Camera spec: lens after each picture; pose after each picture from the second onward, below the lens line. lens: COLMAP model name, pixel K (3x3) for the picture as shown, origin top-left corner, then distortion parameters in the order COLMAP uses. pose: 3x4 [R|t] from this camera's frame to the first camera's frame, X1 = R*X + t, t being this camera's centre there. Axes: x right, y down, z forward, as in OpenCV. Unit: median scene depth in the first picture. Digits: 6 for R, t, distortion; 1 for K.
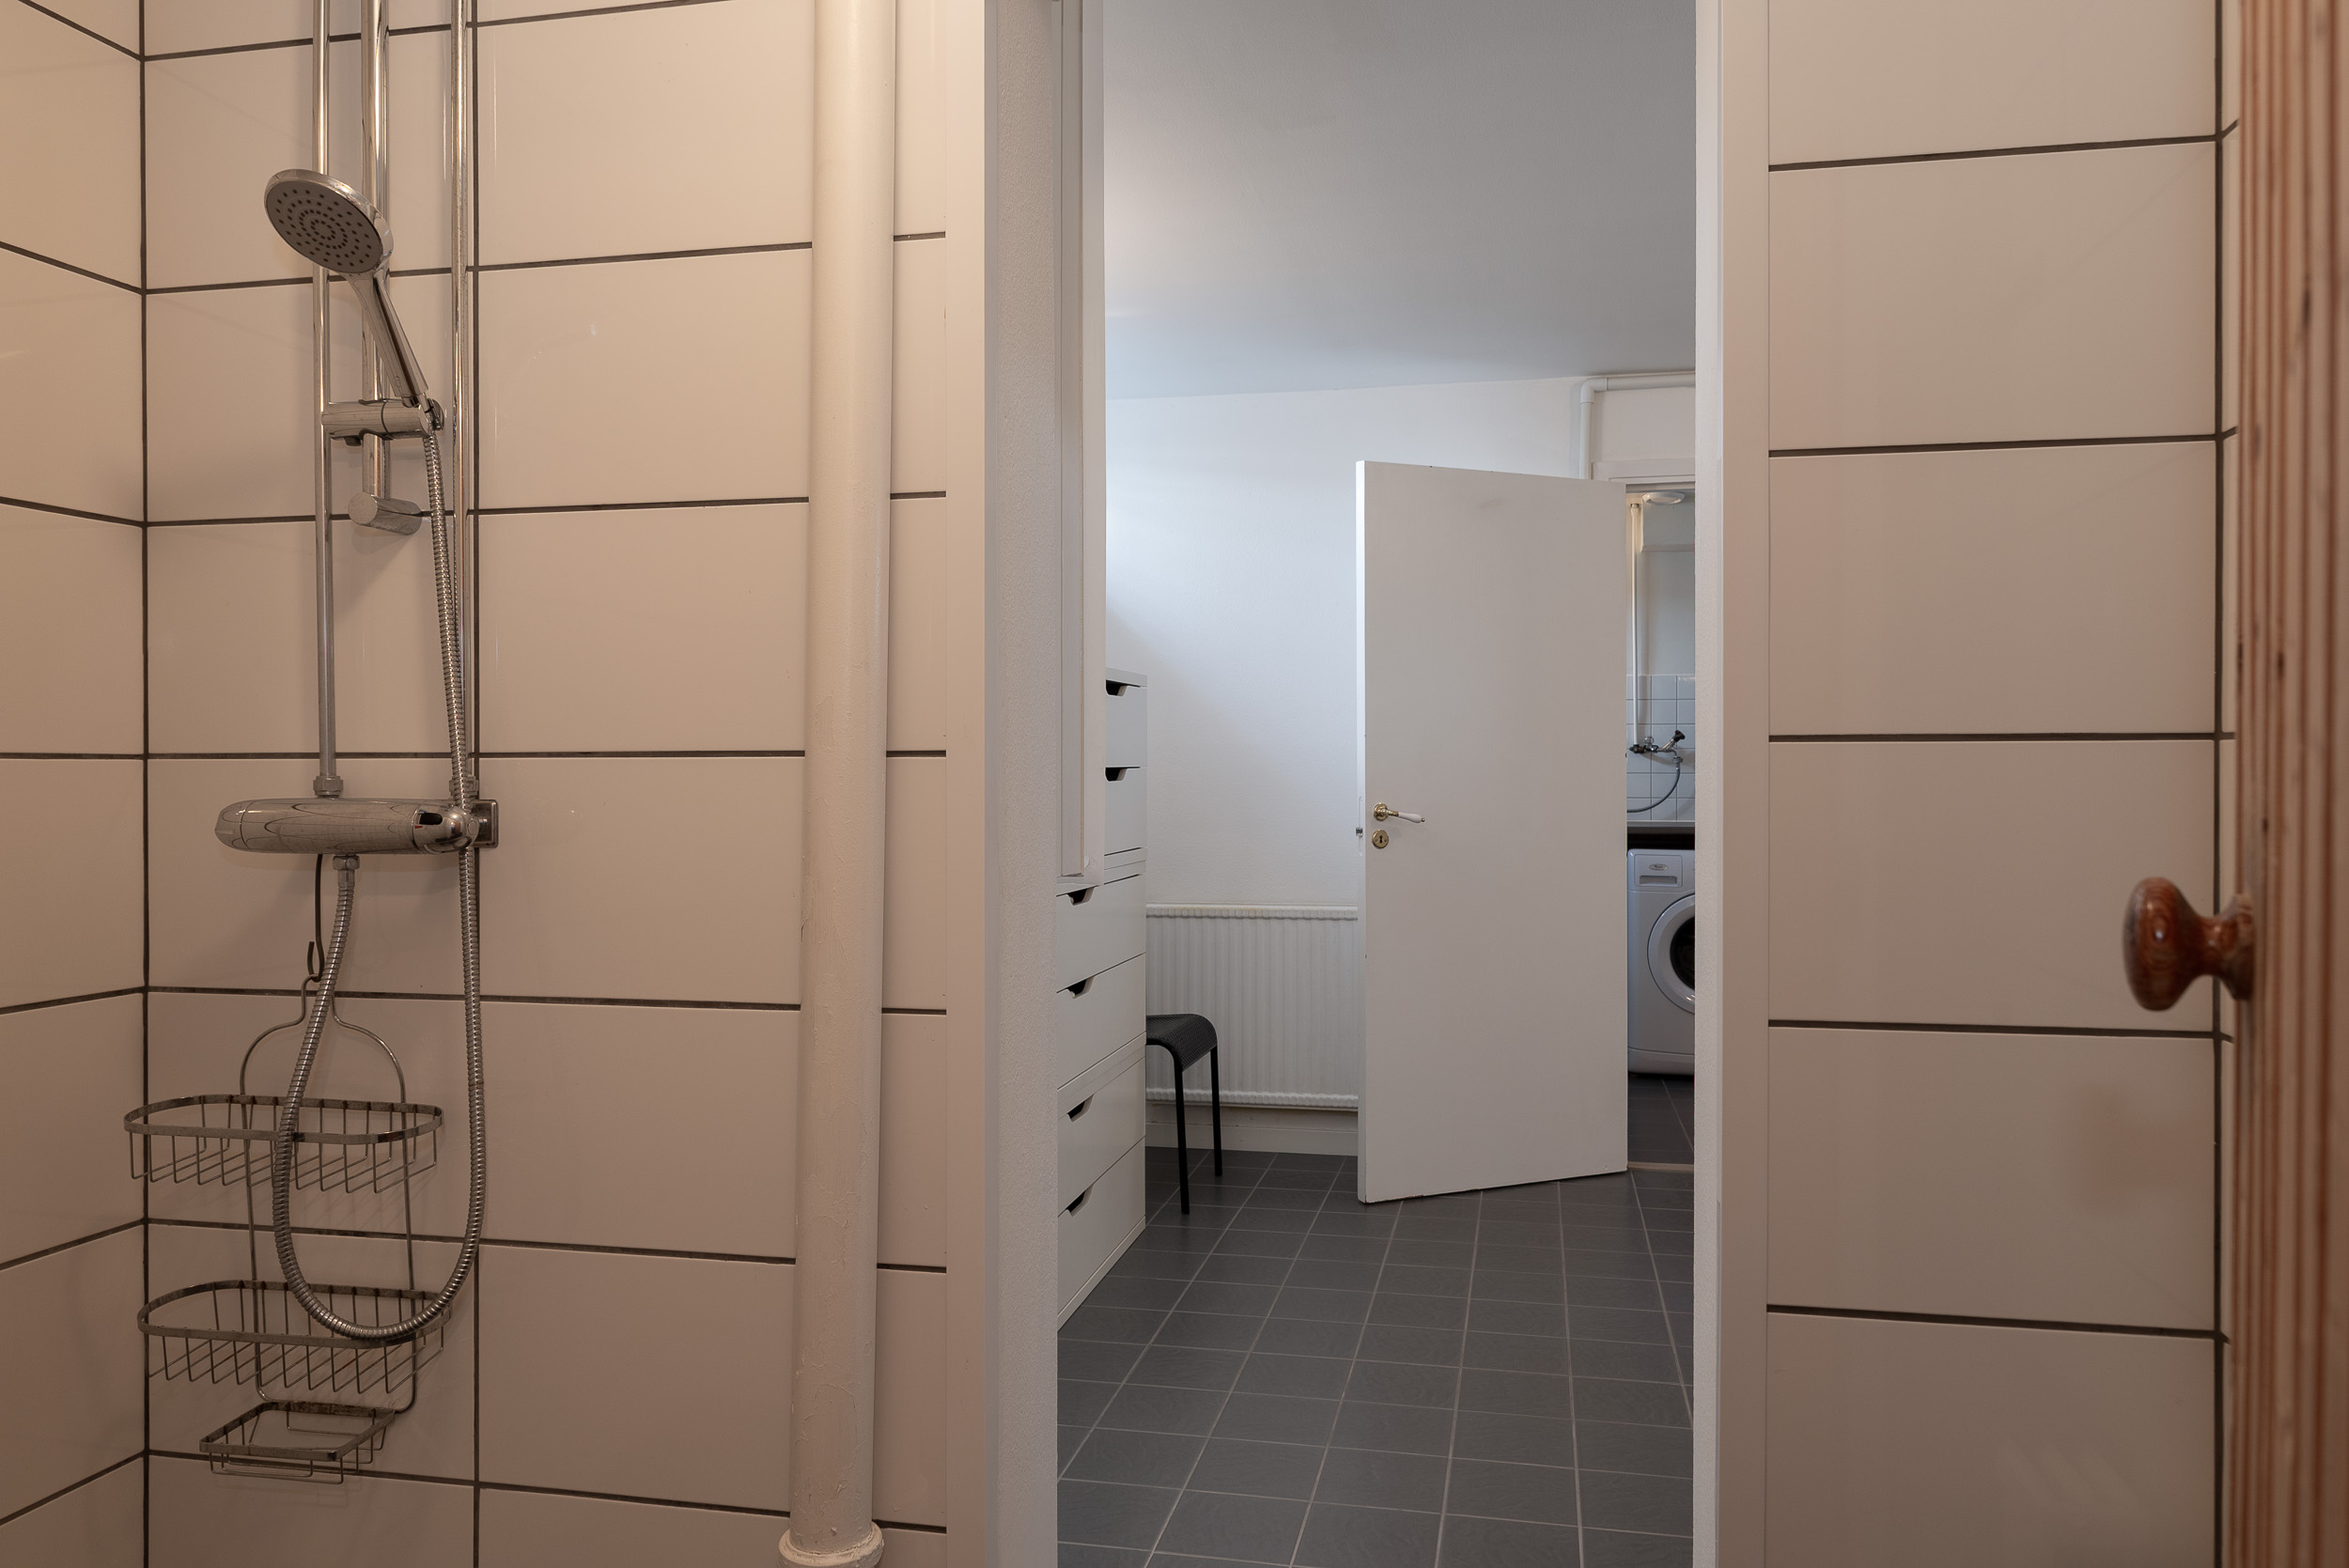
lens RADIAL K [[1609.5, 0, 1174.5], [0, 1609.5, 784.0], [0, 0, 1]] dist [-0.004189, -0.000844]
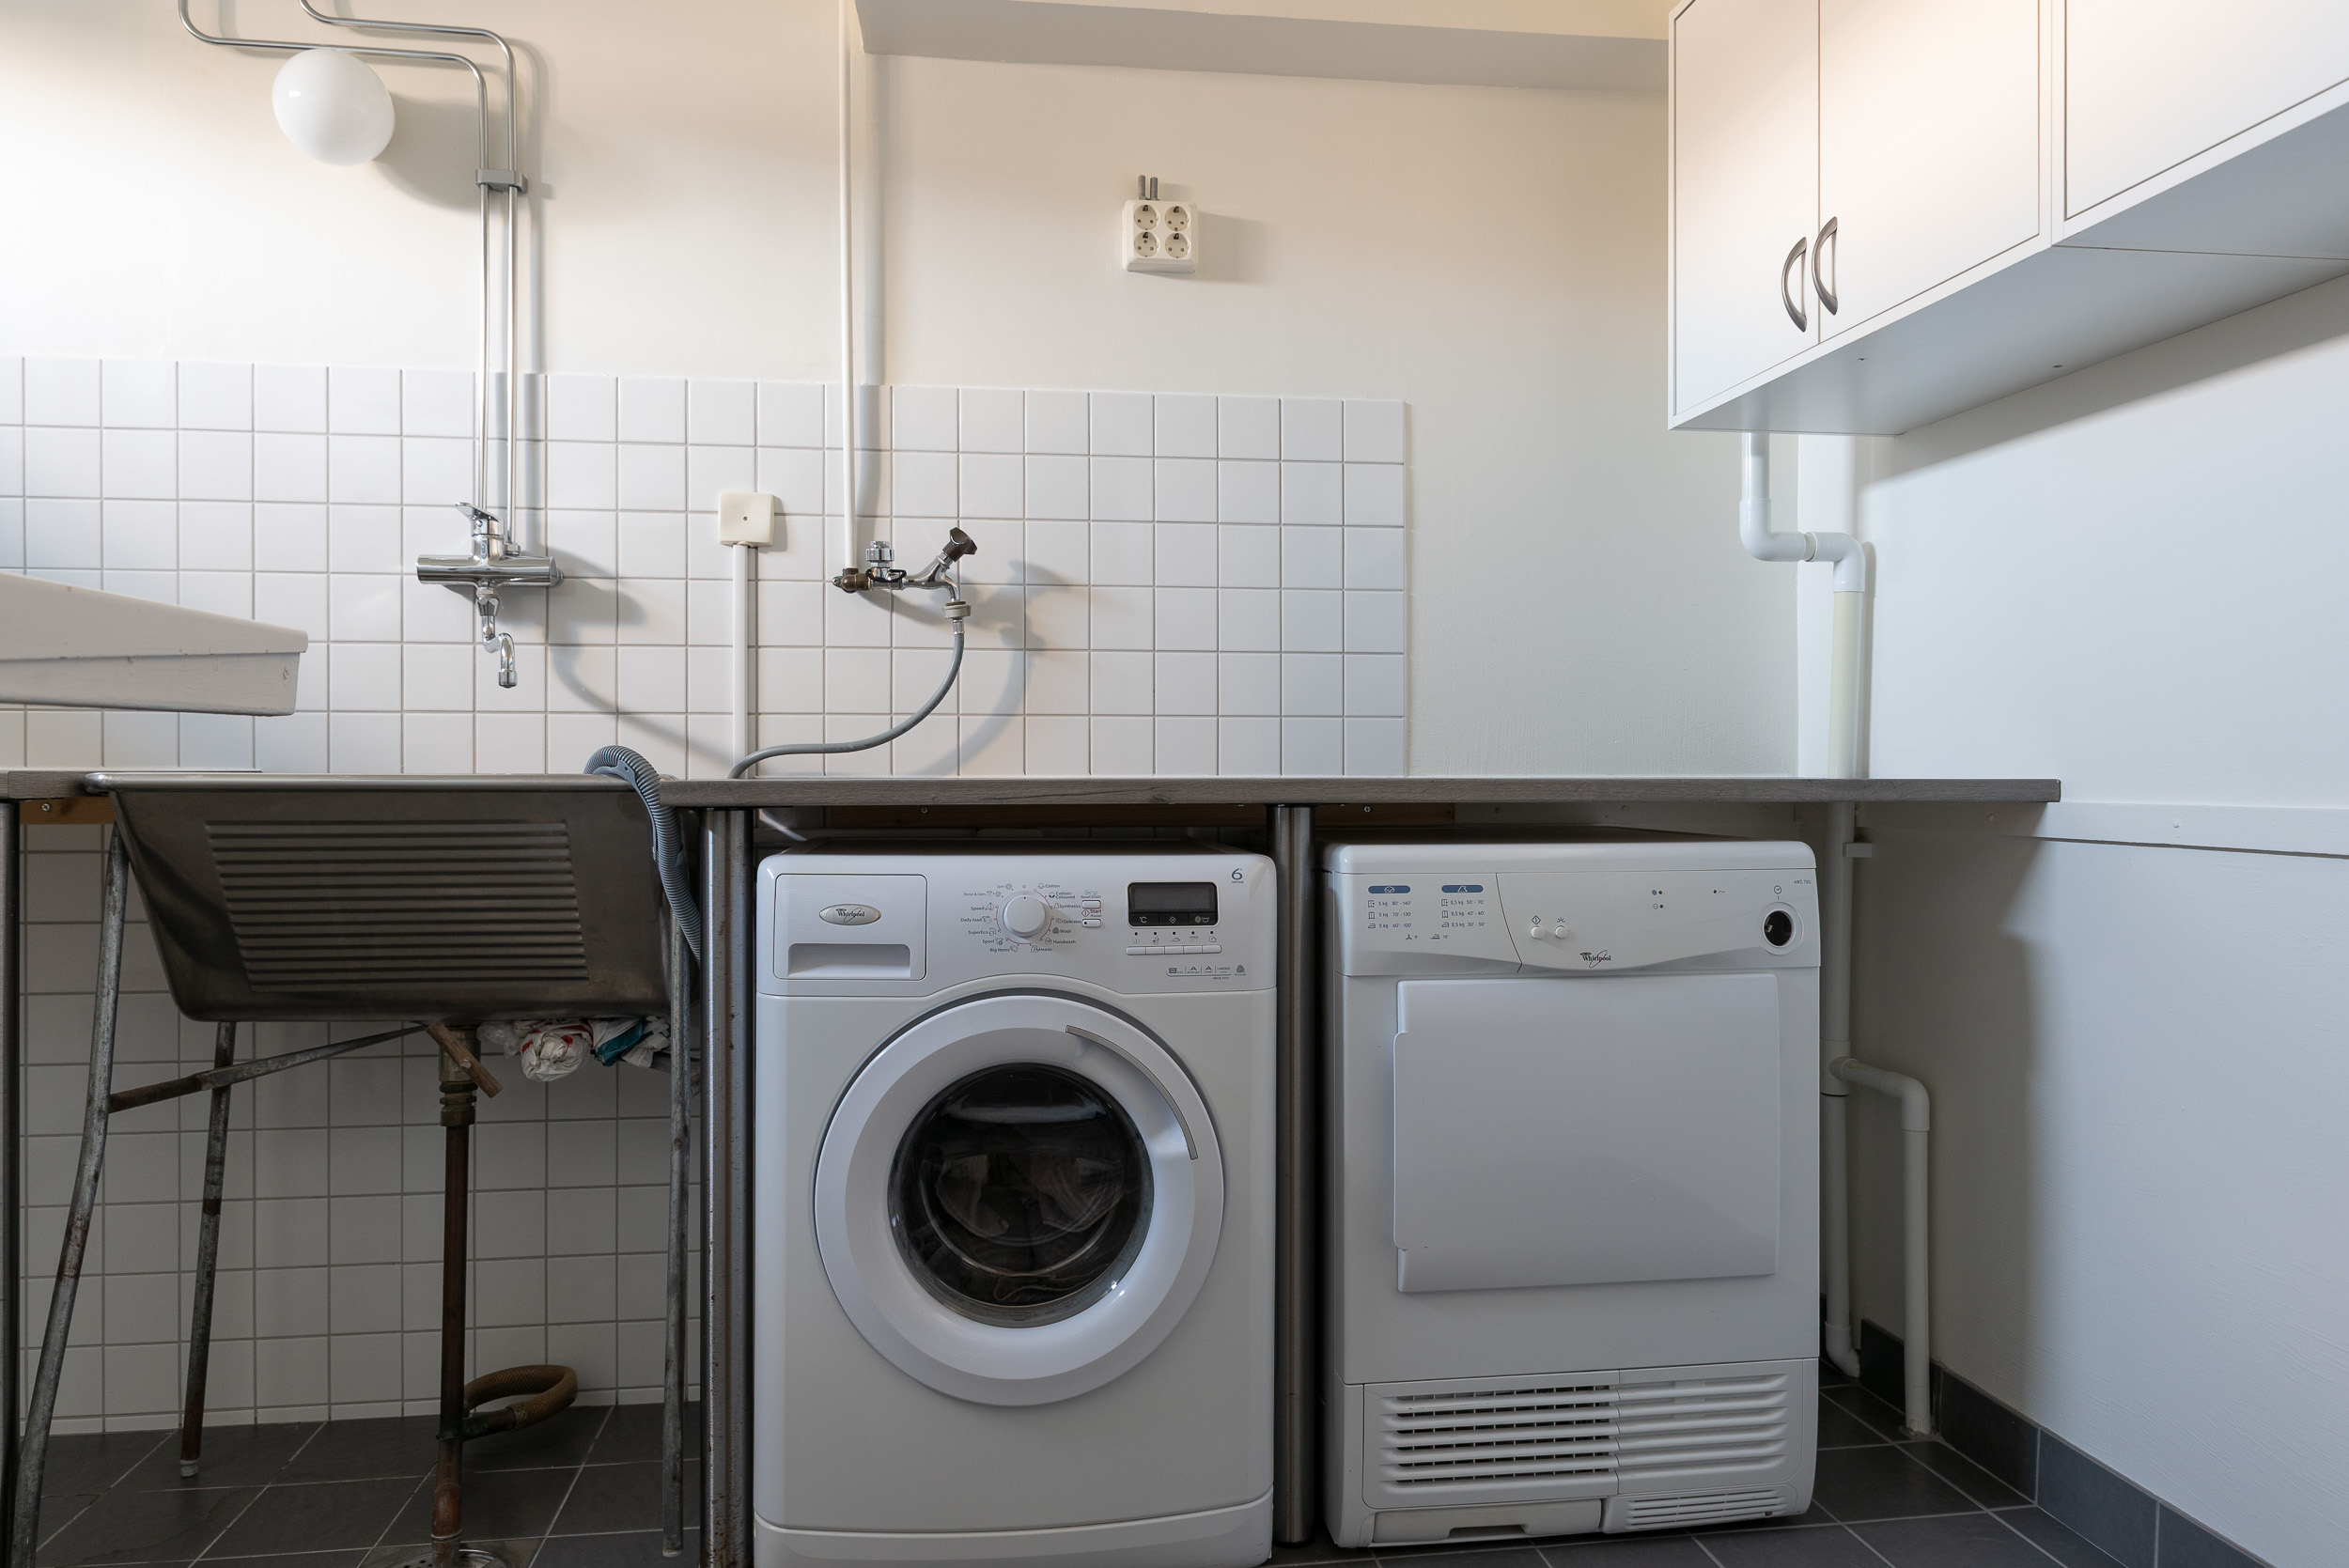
lens RADIAL K [[1584.6, 0, 1186.9], [0, 1584.6, 773.6], [0, 0, 1]] dist [0.003671, -0.000705]
pose [[0.942847, -0.000913, 0.333225, 0.241595], [0.003040, 0.999978, -0.005863, 0.024934], [-0.333212, 0.006541, 0.942829, 0.641059]]
